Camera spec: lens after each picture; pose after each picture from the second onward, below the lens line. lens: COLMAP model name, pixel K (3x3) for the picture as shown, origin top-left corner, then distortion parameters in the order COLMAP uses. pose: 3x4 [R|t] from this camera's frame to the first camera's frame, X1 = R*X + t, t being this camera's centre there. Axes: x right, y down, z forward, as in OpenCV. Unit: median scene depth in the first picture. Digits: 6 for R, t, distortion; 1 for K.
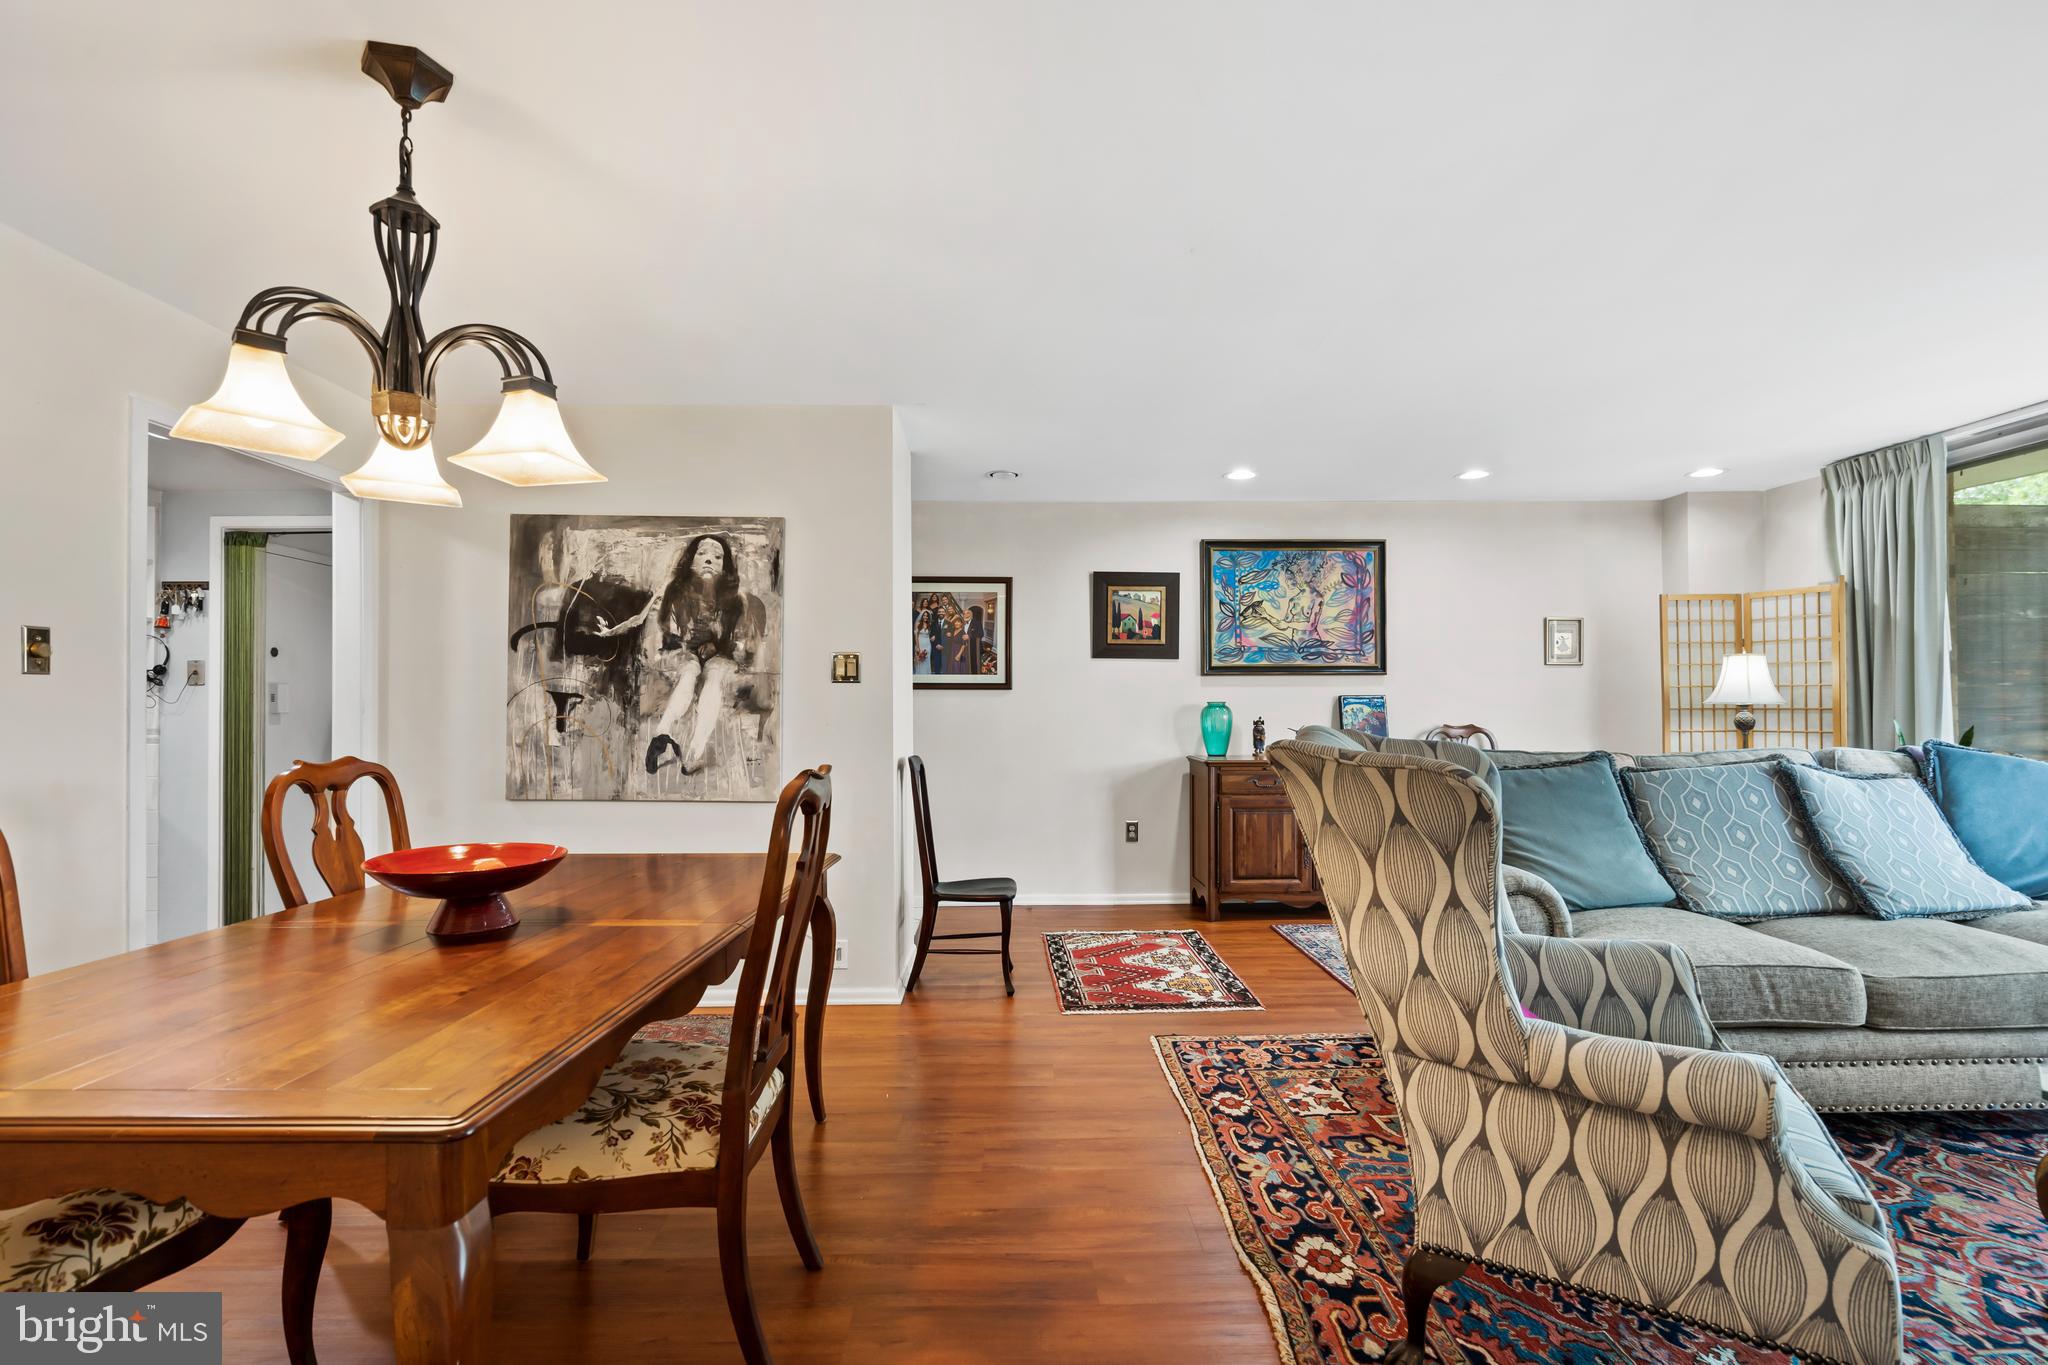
lens RADIAL K [[946.1, 0, 1014.4], [0, 946.1, 696.2], [0, 0, 1]] dist [-0.002843, -0.000227]
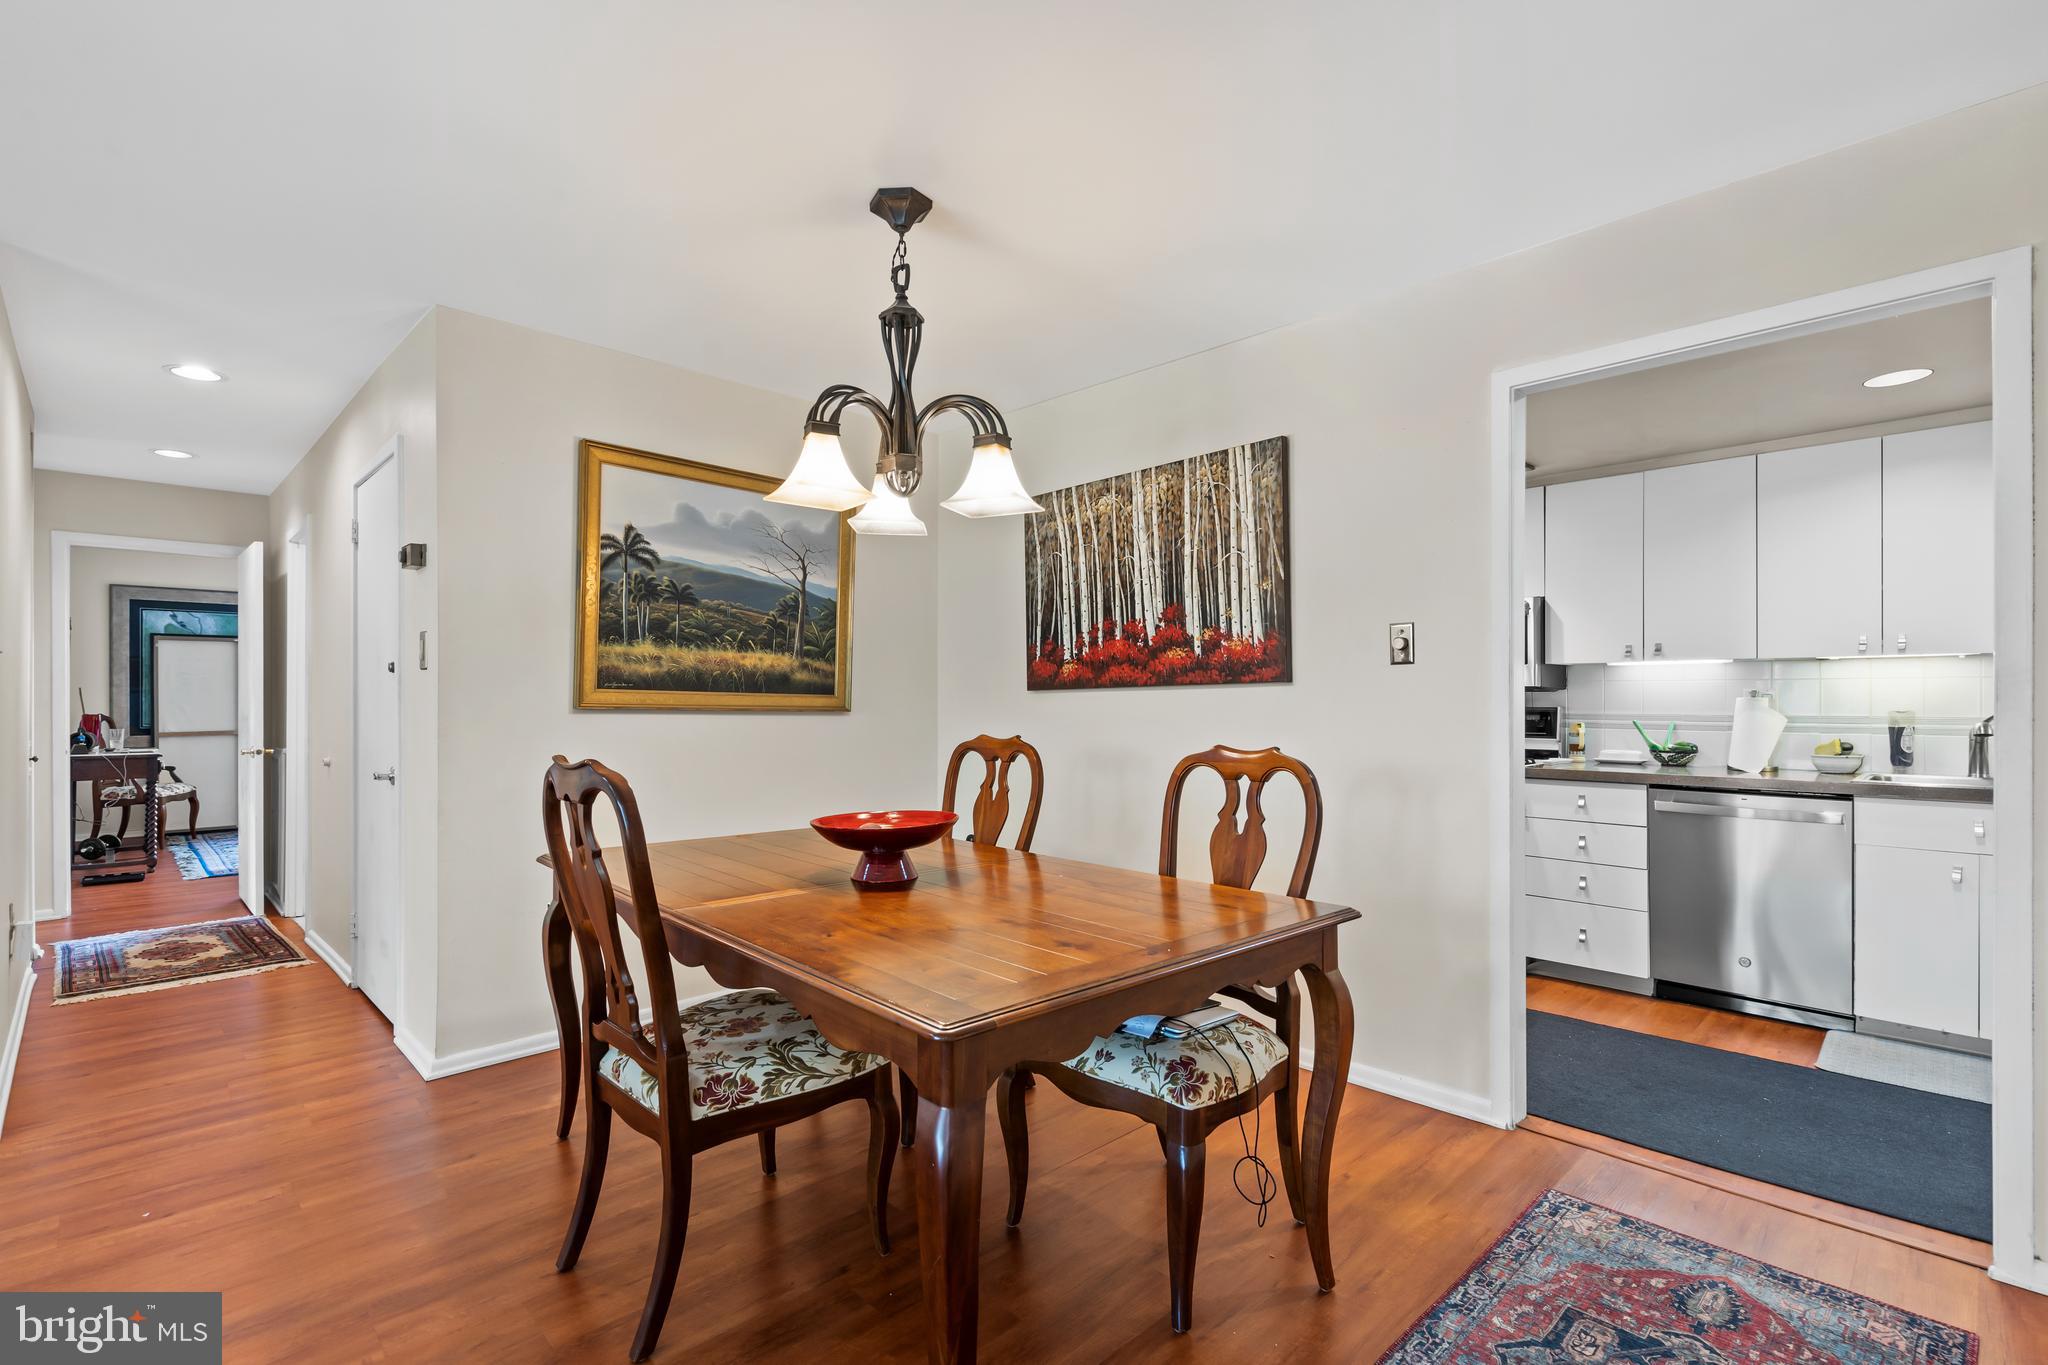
lens RADIAL K [[946.1, 0, 1014.4], [0, 946.1, 696.2], [0, 0, 1]] dist [-0.002843, -0.000227]
pose [[-0.730614, 0.003162, -0.682783, 0.060067], [0.013181, 0.999868, -0.009475, 0.012724], [0.682663, -0.015922, -0.730560, 0.930355]]
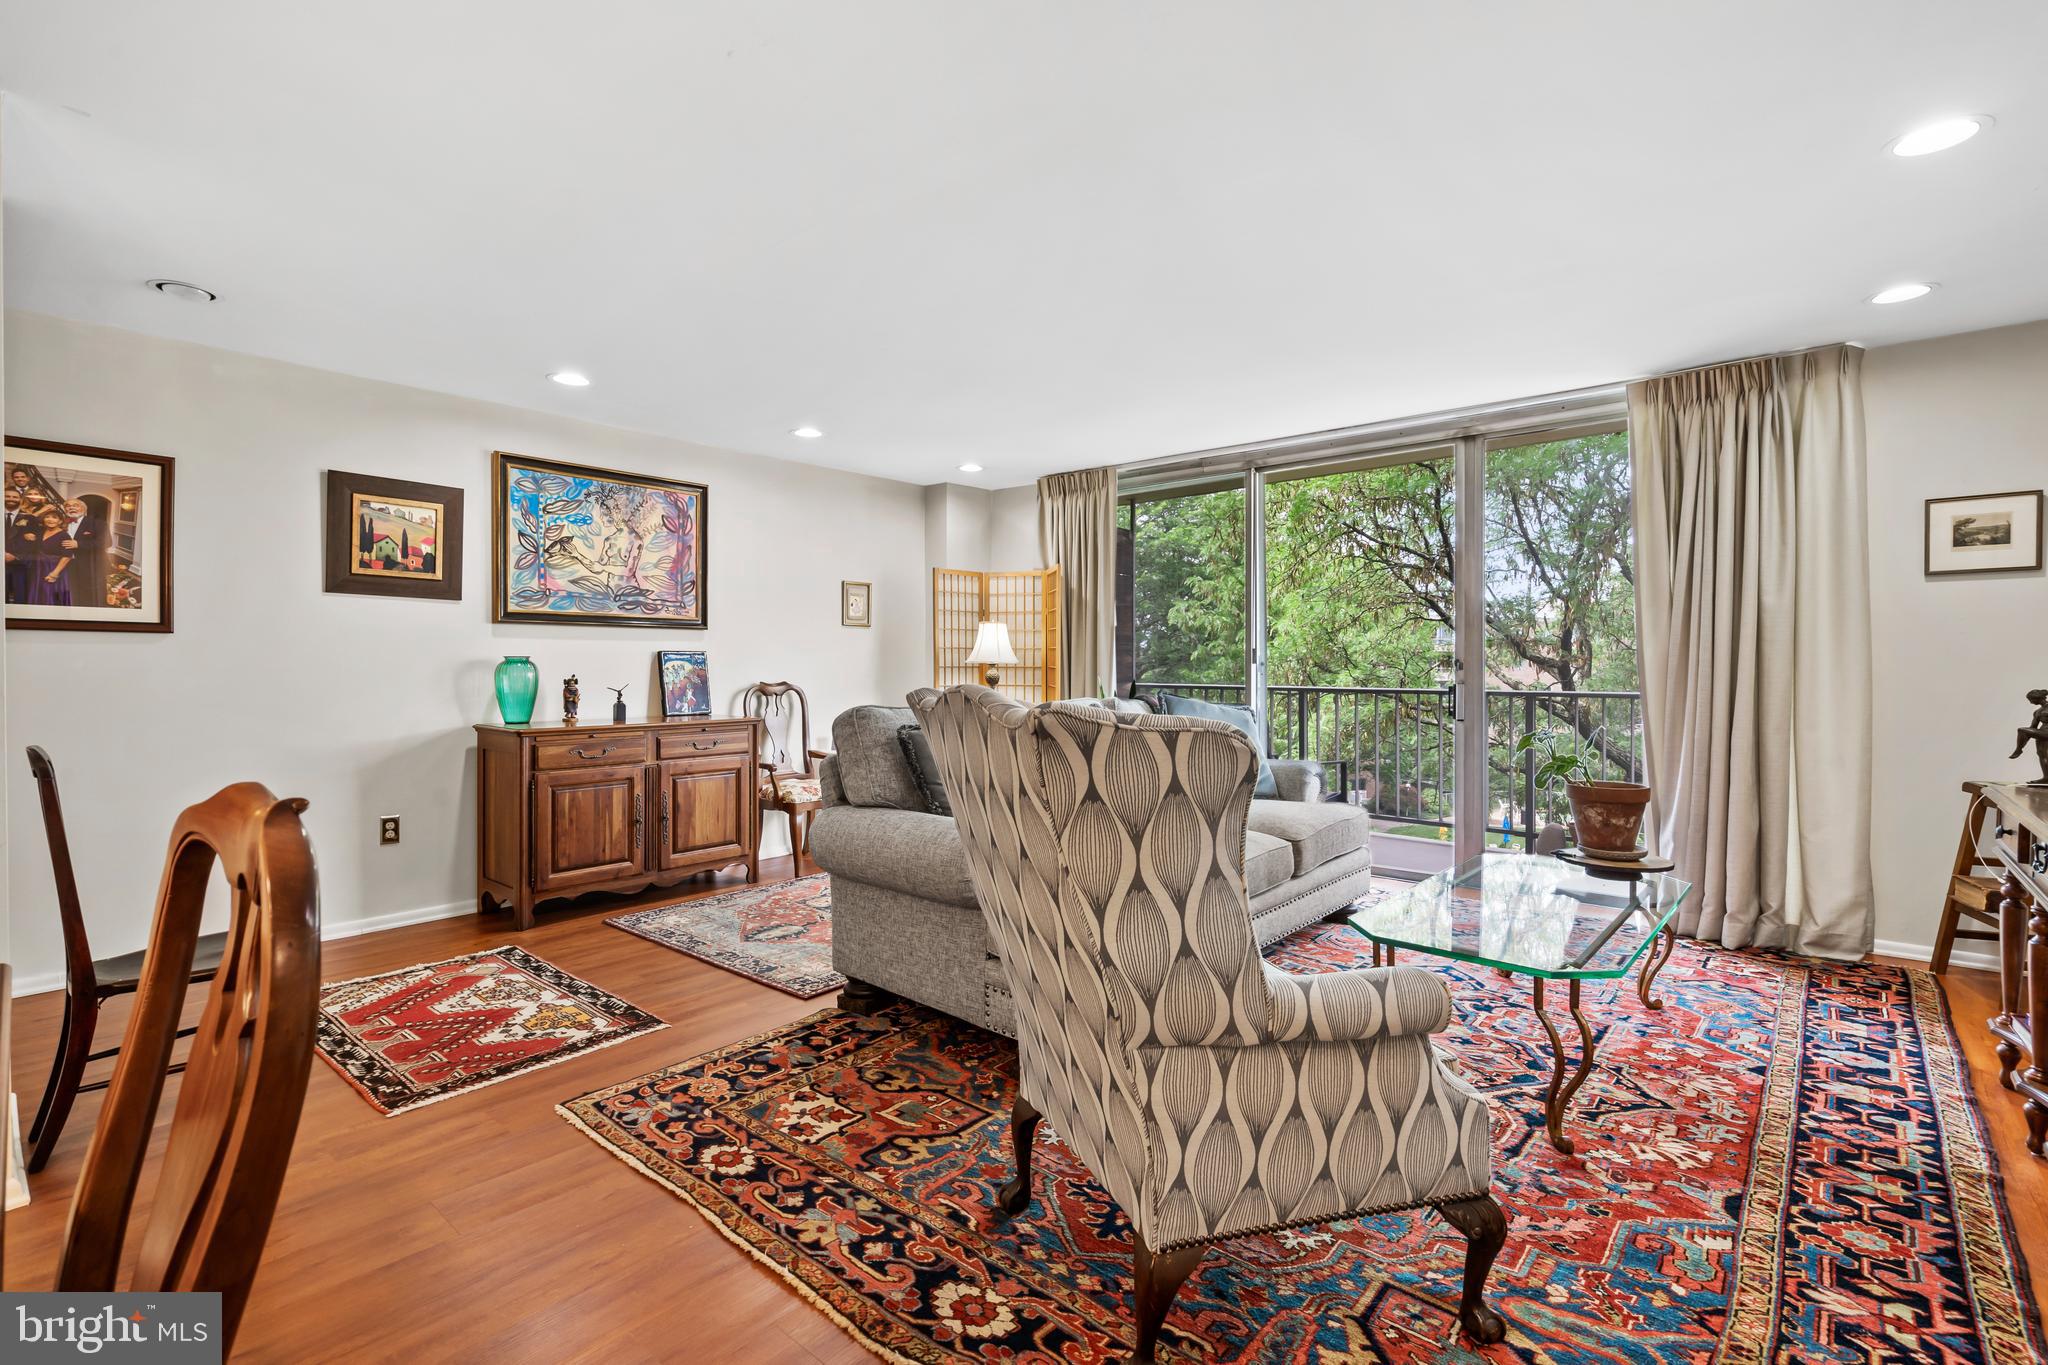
lens RADIAL K [[939.4, 0, 1026.0], [0, 939.4, 668.1], [0, 0, 1]] dist [-0.002577, 0.000910]
pose [[0.660509, 0.002154, 0.750815, -0.139123], [-0.013653, 0.999865, 0.009143, 0.004036], [-0.750694, -0.016289, 0.660450, 0.205568]]
